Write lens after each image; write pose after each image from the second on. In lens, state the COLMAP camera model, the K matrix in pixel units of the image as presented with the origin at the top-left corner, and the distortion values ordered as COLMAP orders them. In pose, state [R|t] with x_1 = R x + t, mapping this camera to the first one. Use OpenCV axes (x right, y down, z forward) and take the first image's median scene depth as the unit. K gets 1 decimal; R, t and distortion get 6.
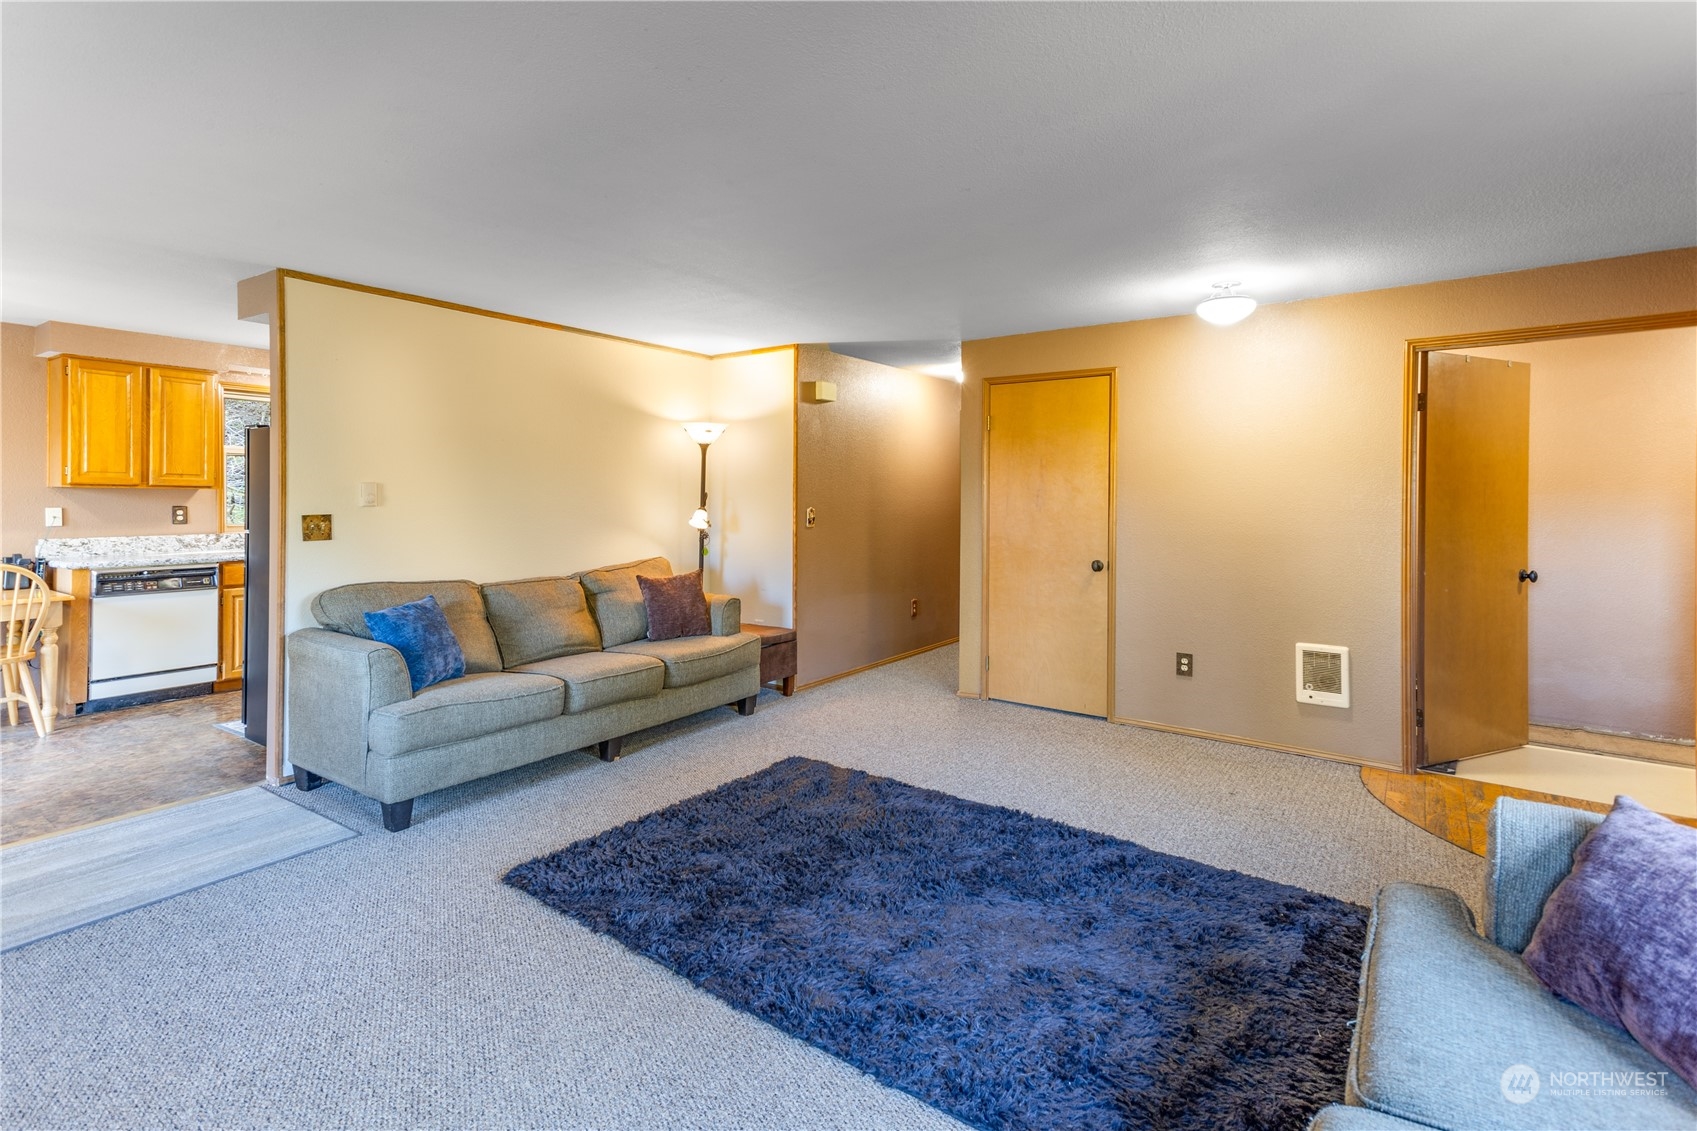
lens RADIAL K [[824.3, 0, 838.4], [0, 824.3, 500.5], [0, 0, 1]] dist [0.014816, 0.009919]
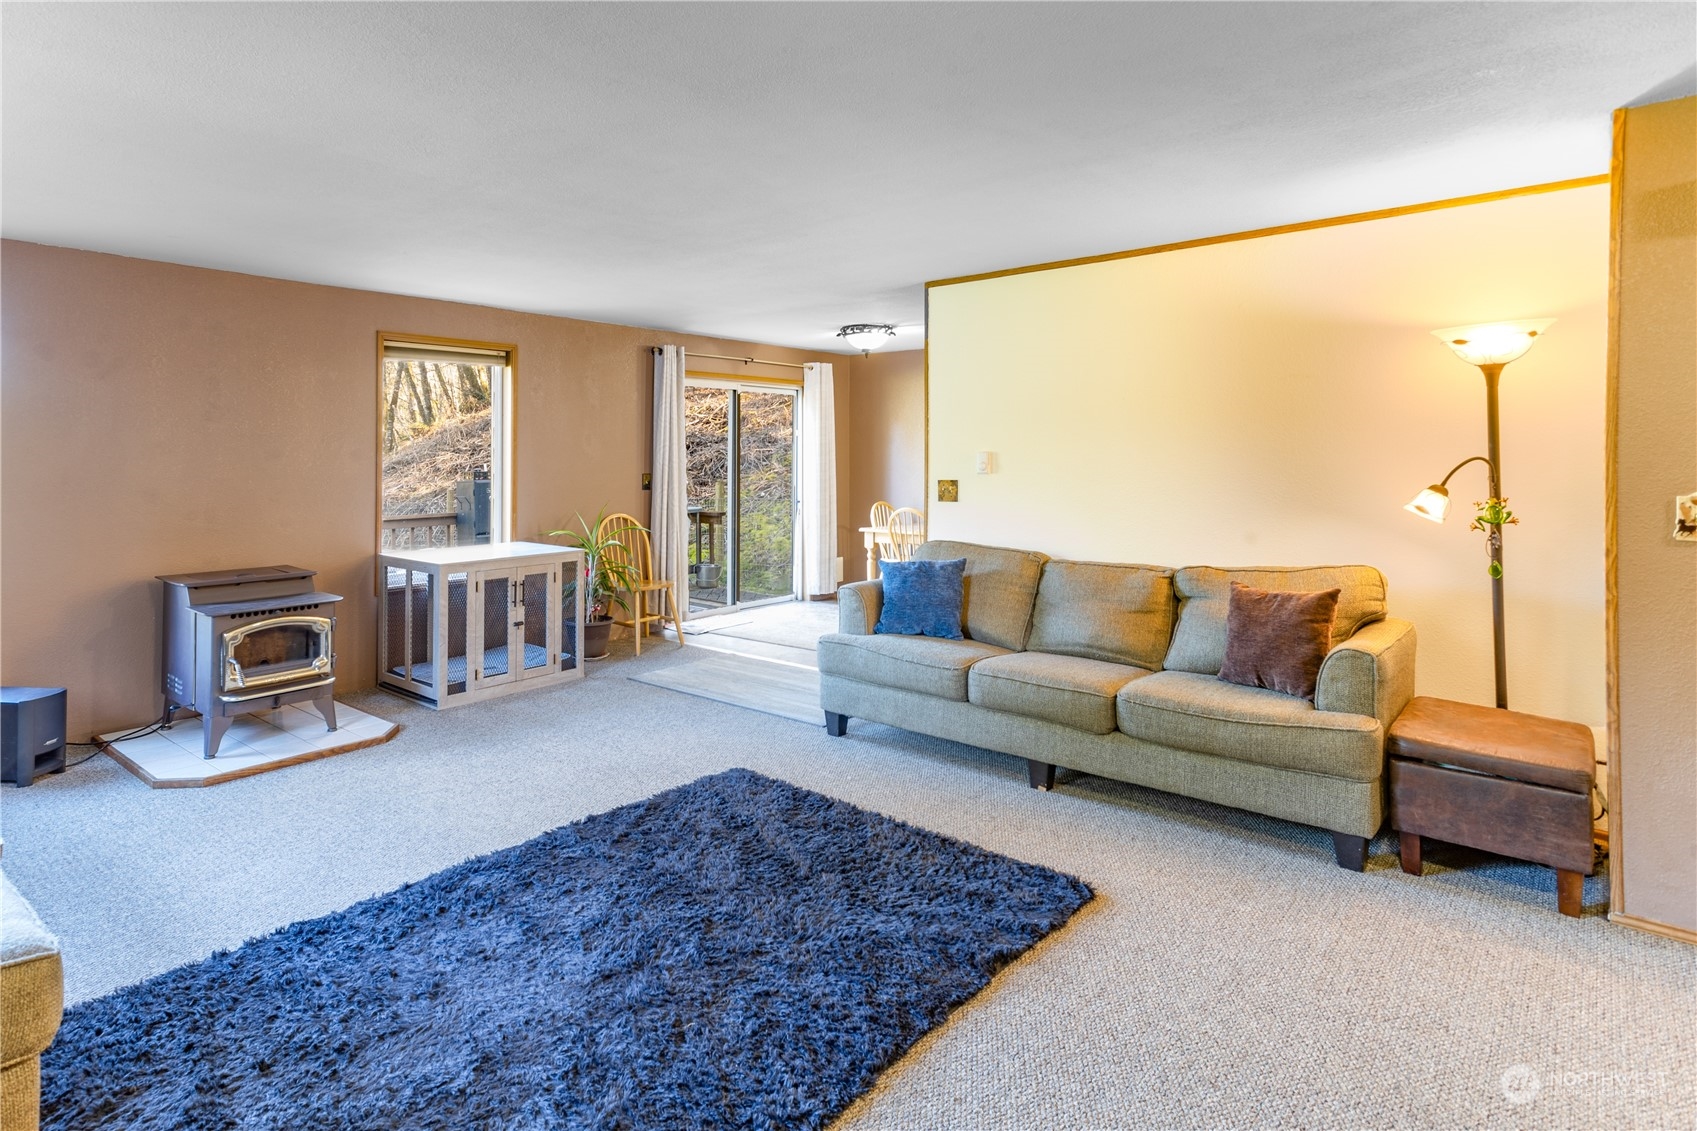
lens RADIAL K [[899.9, 0, 755.2], [0, 899.9, 435.2], [0, 0, 1]] dist [0.003643, 0.011384]
pose [[-0.112186, -0.028300, -0.993284, 0.553030], [0.000809, 0.999591, -0.028571, -0.008594], [0.993687, -0.004009, -0.112117, 0.694167]]
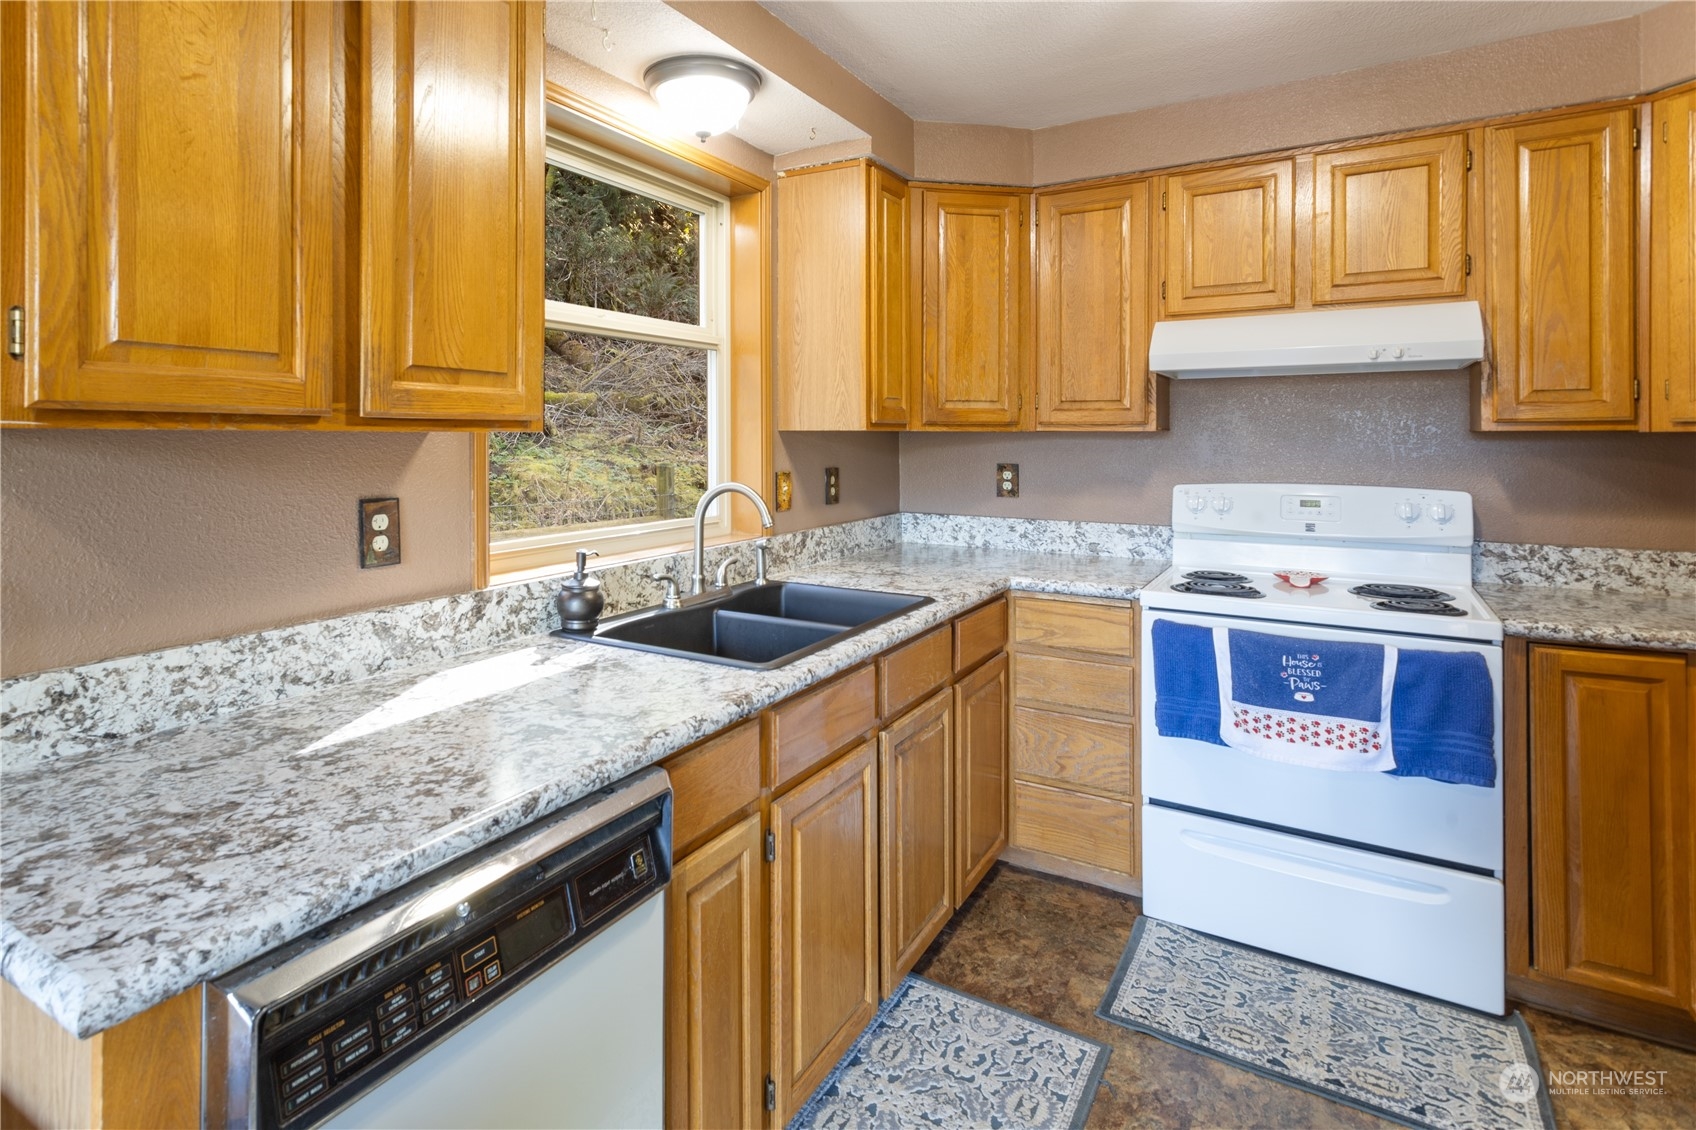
lens RADIAL K [[899.3, 0, 754.8], [0, 899.3, 434.8], [0, 0, 1]] dist [0.003643, 0.011384]
pose [[0.998542, -0.006866, 0.053538, -0.800032], [0.007000, 0.999973, -0.002309, -0.013661], [-0.053521, 0.002681, 0.998563, 0.829534]]
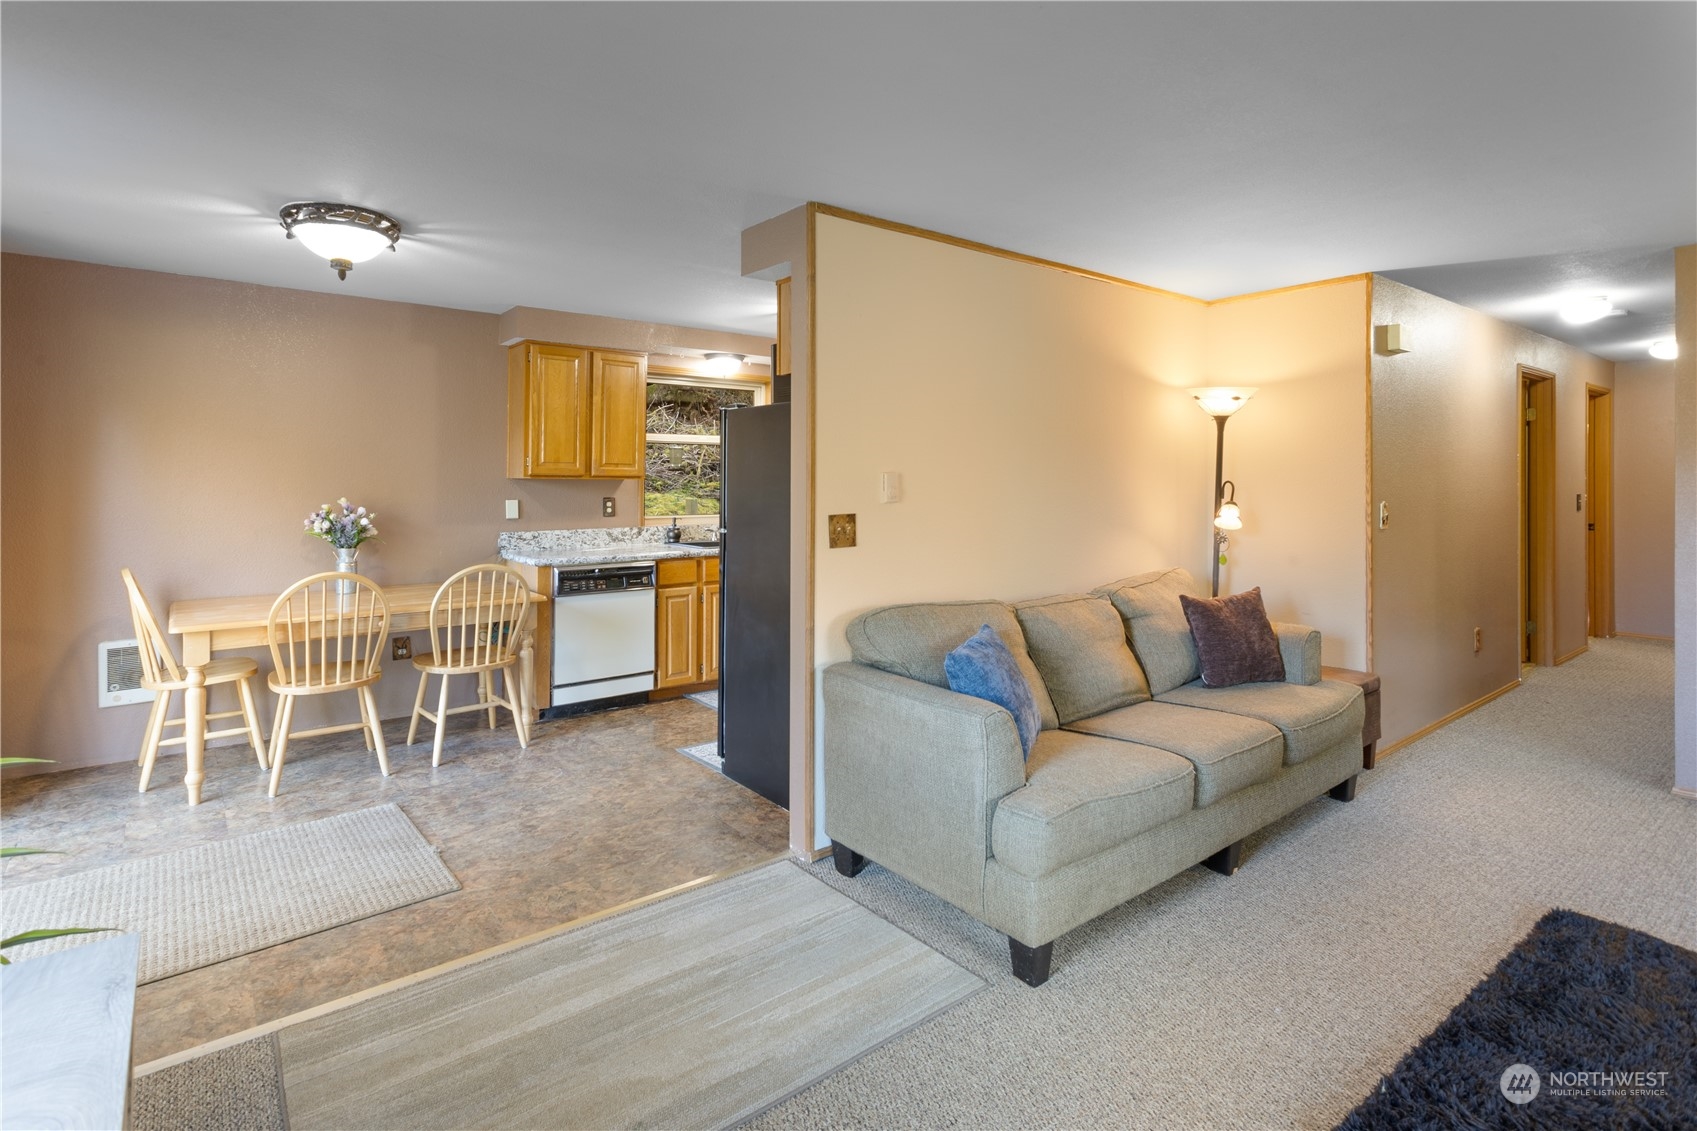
lens RADIAL K [[831.1, 0, 818.6], [0, 831.1, 473.8], [0, 0, 1]] dist [0.014536, -0.000689]
pose [[0.957602, -0.006024, -0.288031, -0.337828], [0.002516, 0.999918, -0.012549, -0.009112], [0.288083, 0.011292, 0.957539, 0.193246]]
